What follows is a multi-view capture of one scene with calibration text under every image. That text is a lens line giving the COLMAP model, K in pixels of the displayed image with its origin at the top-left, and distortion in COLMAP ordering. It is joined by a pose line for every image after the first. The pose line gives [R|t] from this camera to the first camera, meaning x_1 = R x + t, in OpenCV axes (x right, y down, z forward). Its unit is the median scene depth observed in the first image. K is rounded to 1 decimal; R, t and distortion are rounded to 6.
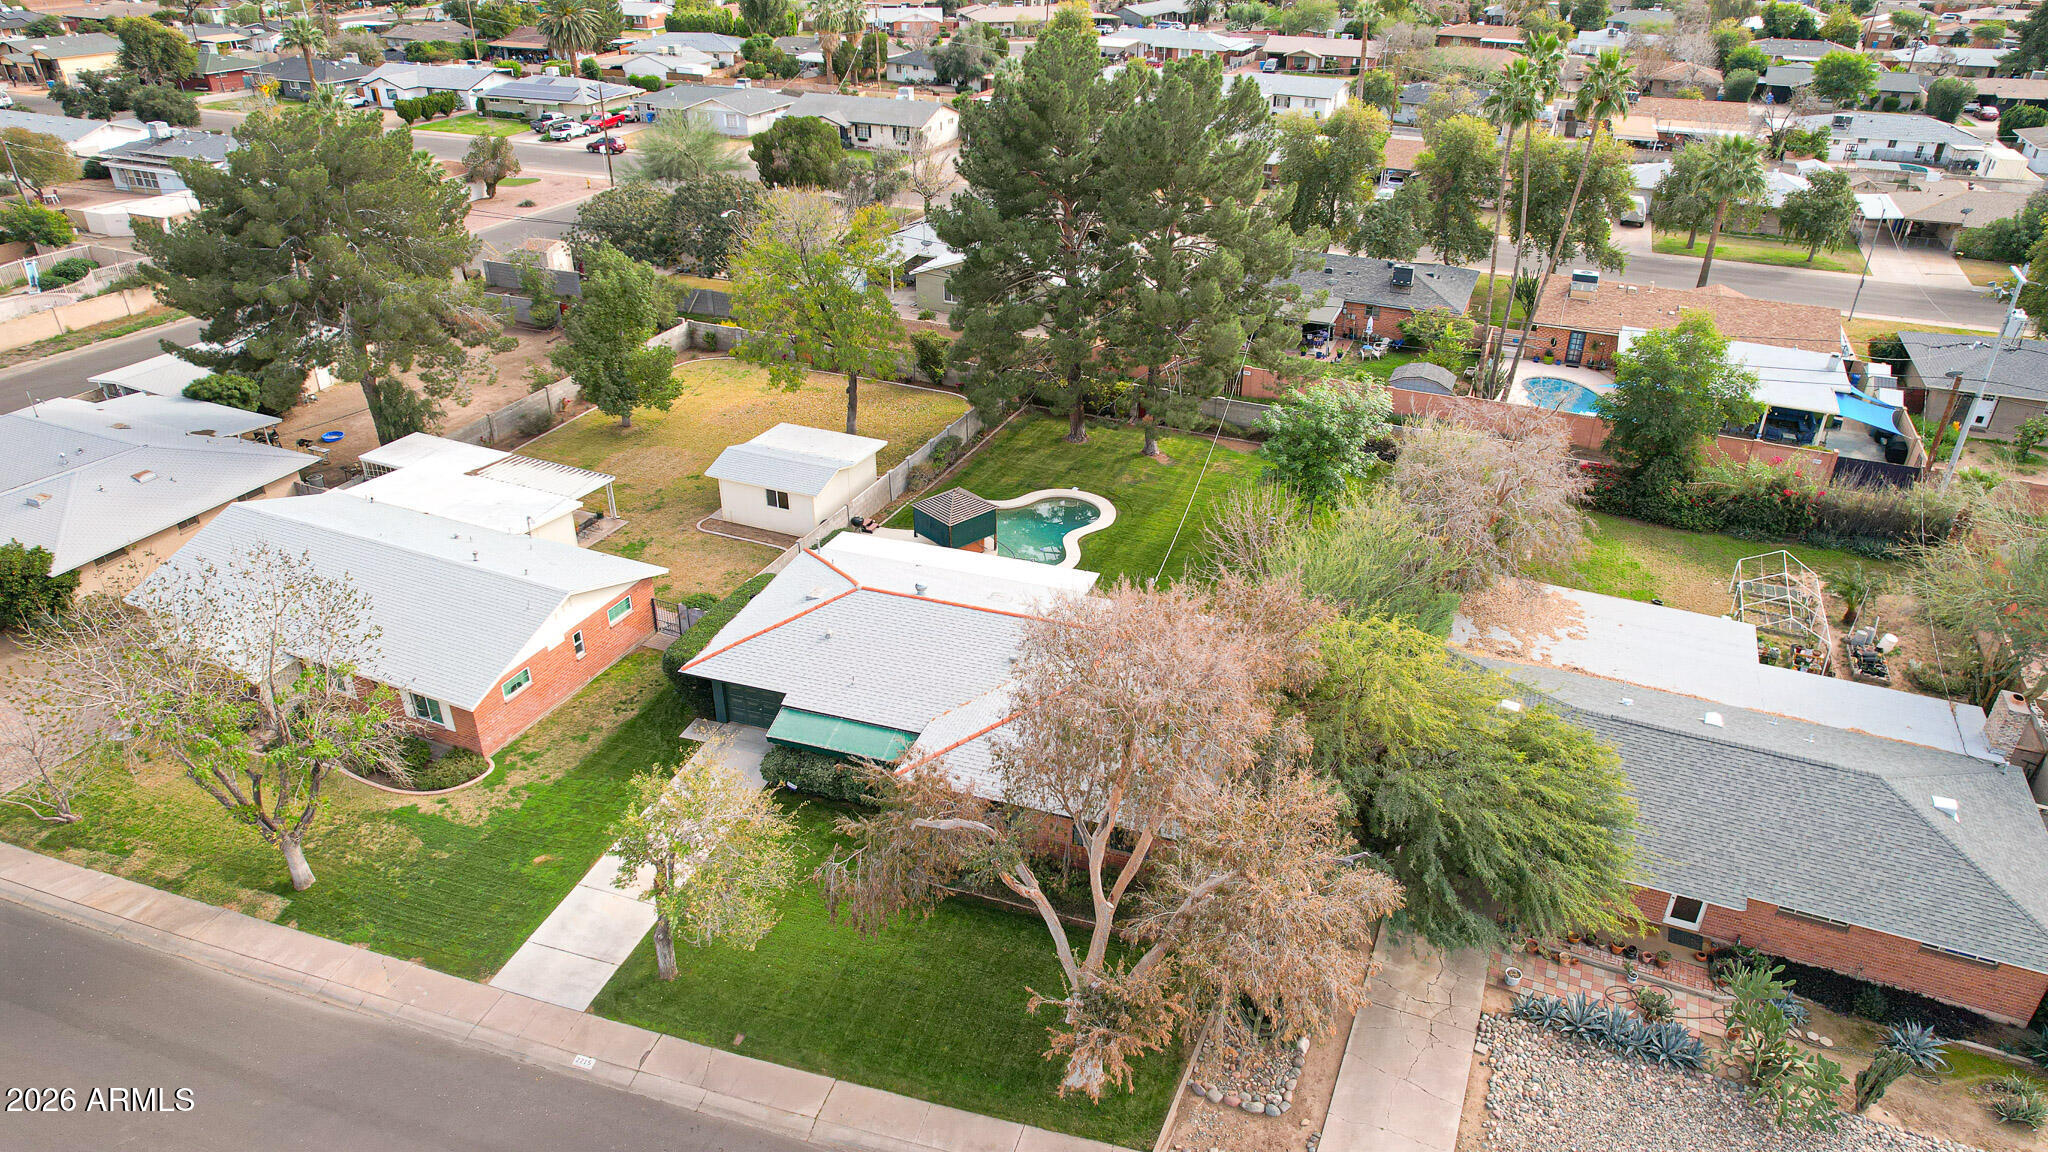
lens RADIAL K [[1320.2, 0, 1024.0], [0, 1320.2, 576.0], [0, 0, 1]] dist [-0.018495, -0.075295]
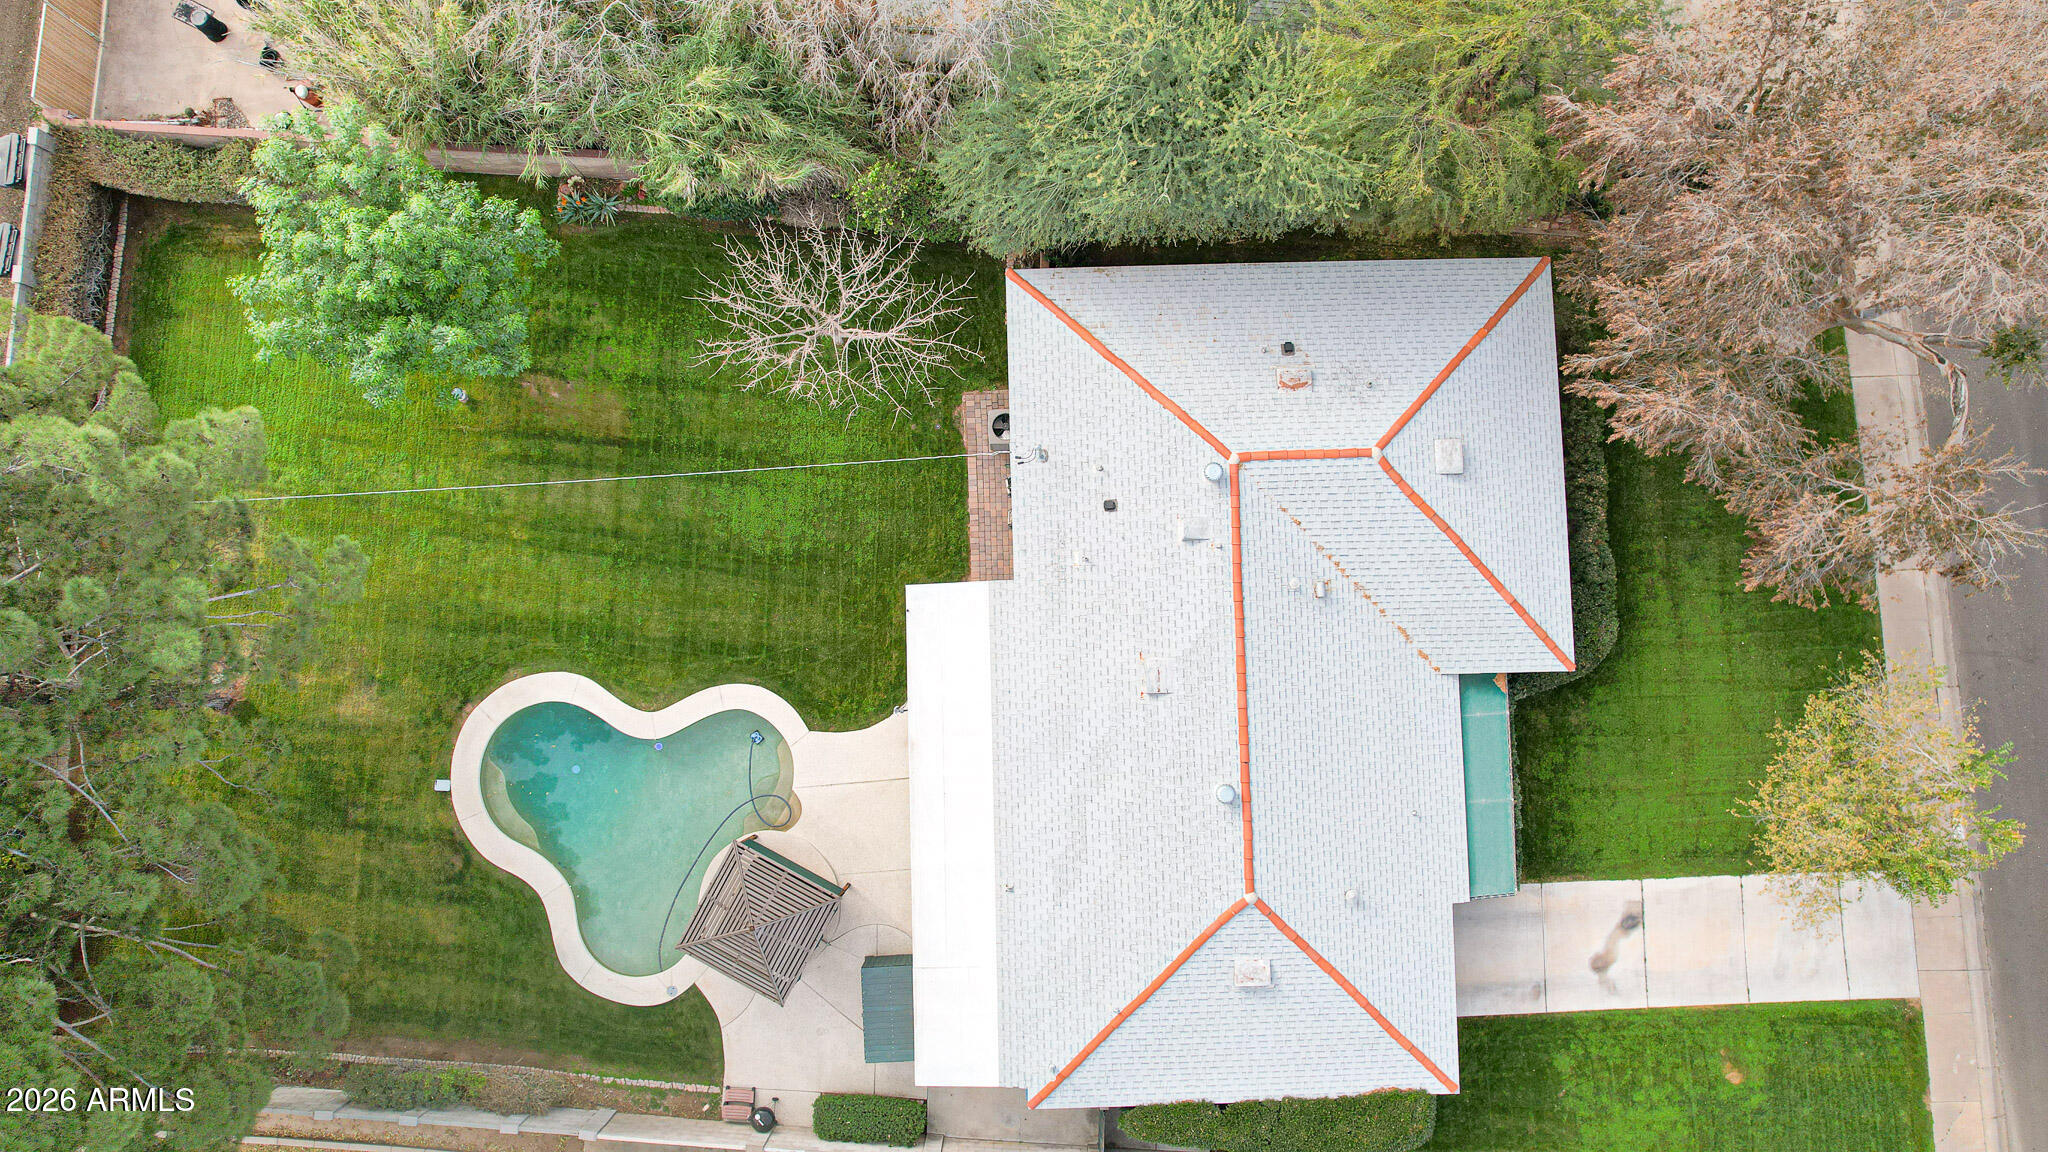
lens RADIAL K [[1318.8, 0, 1029.8], [0, 1318.8, 580.8], [0, 0, 1]] dist [-0.072874, 0.064776]
pose [[-0.343451, -0.936727, 0.067712, 0.002394], [0.445224, -0.098911, 0.889939, -0.602049], [-0.826932, 0.335797, 0.451024, 0.857050]]
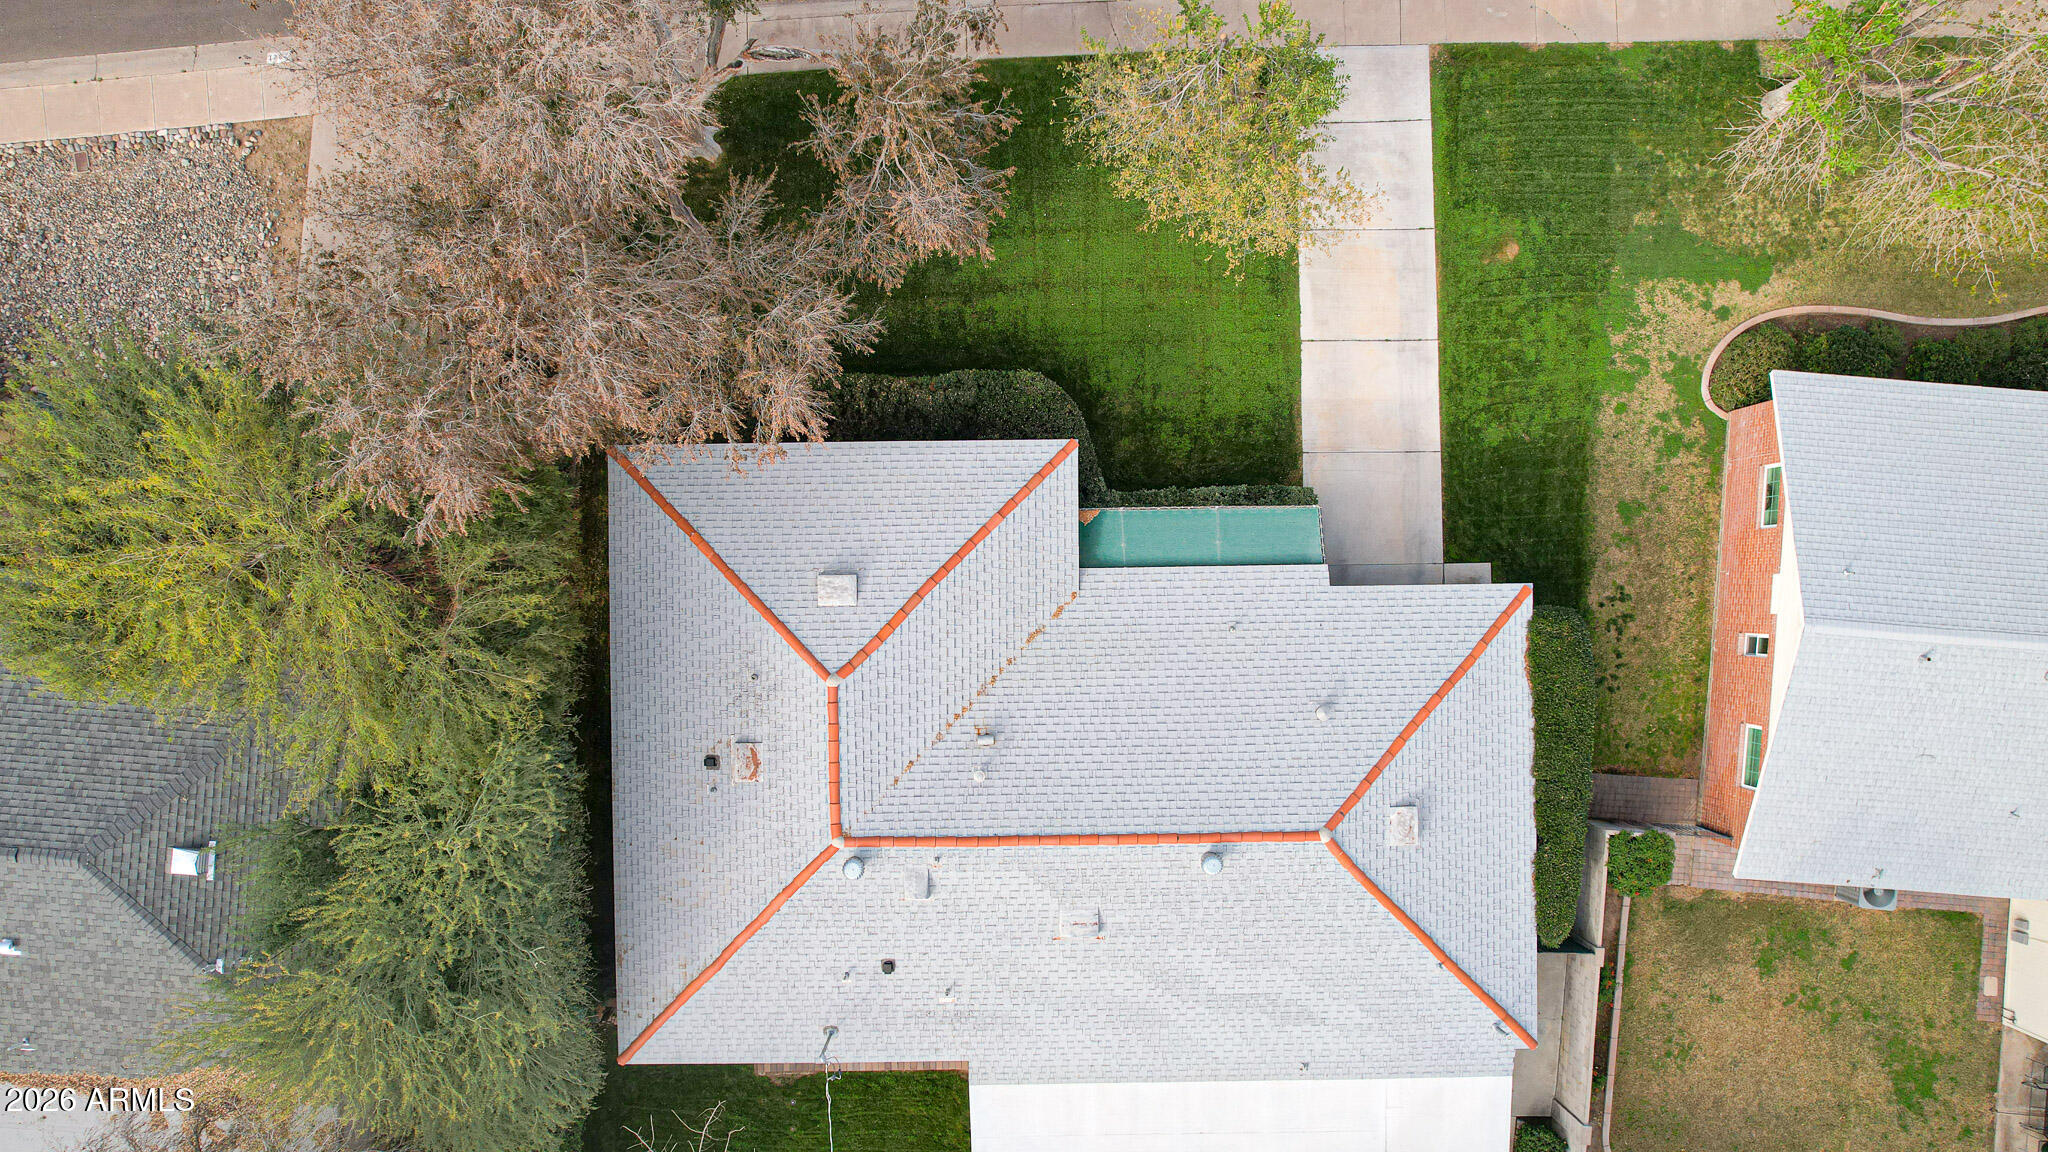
lens RADIAL K [[1318.8, 0, 1029.8], [0, 1318.8, 580.8], [0, 0, 1]] dist [-0.072874, 0.064776]
pose [[-0.943466, 0.331225, -0.012760, -0.043100], [-0.167930, -0.444439, 0.879928, -0.438029], [0.285783, 0.832325, 0.474935, 0.696795]]
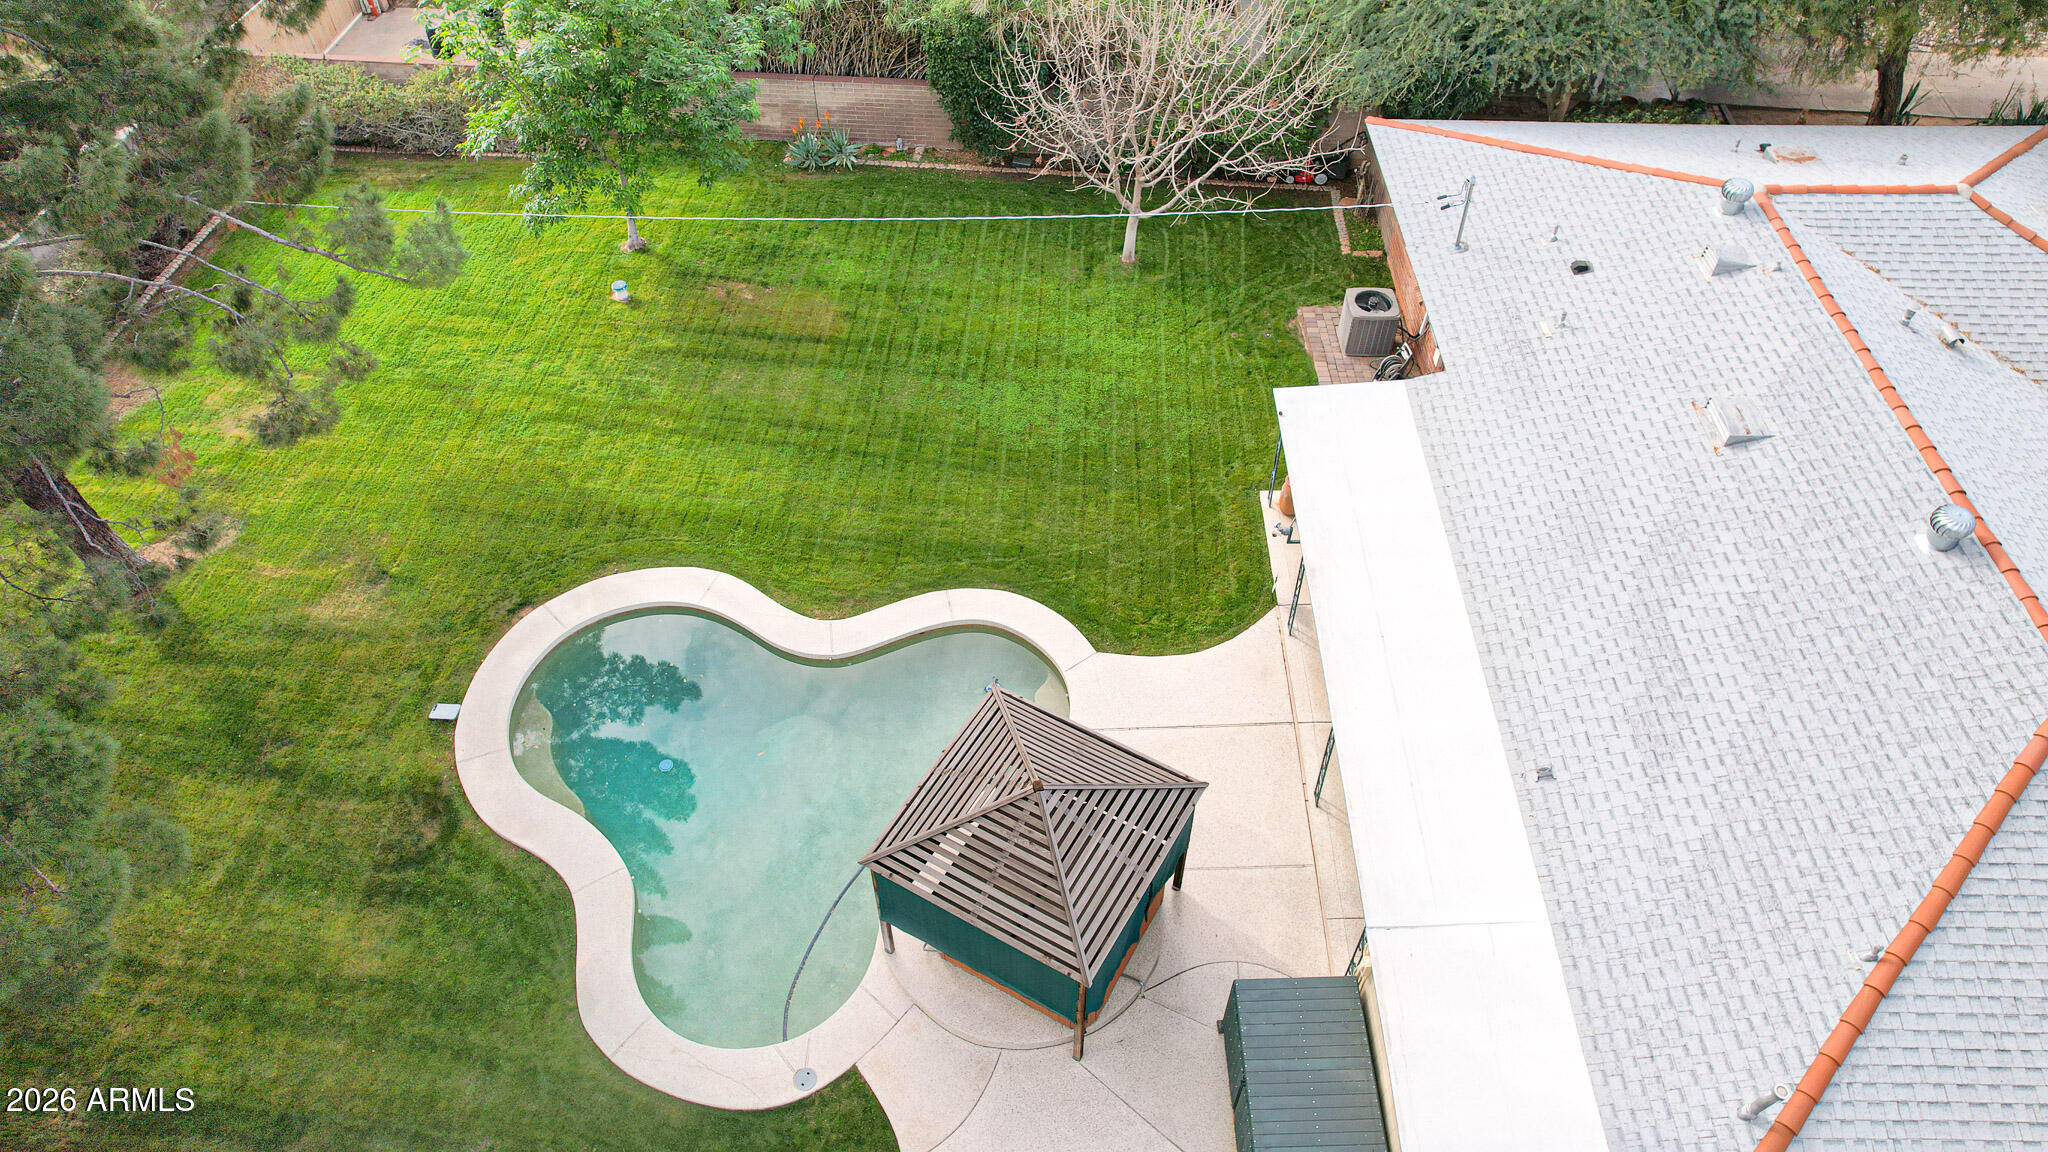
lens RADIAL K [[1318.8, 0, 1029.8], [0, 1318.8, 580.8], [0, 0, 1]] dist [-0.072874, 0.064776]
pose [[-0.309350, -0.714971, 0.626992, -0.235786], [0.452281, 0.469367, 0.758377, -0.353052], [-0.836507, 0.518181, 0.178169, 1.257308]]
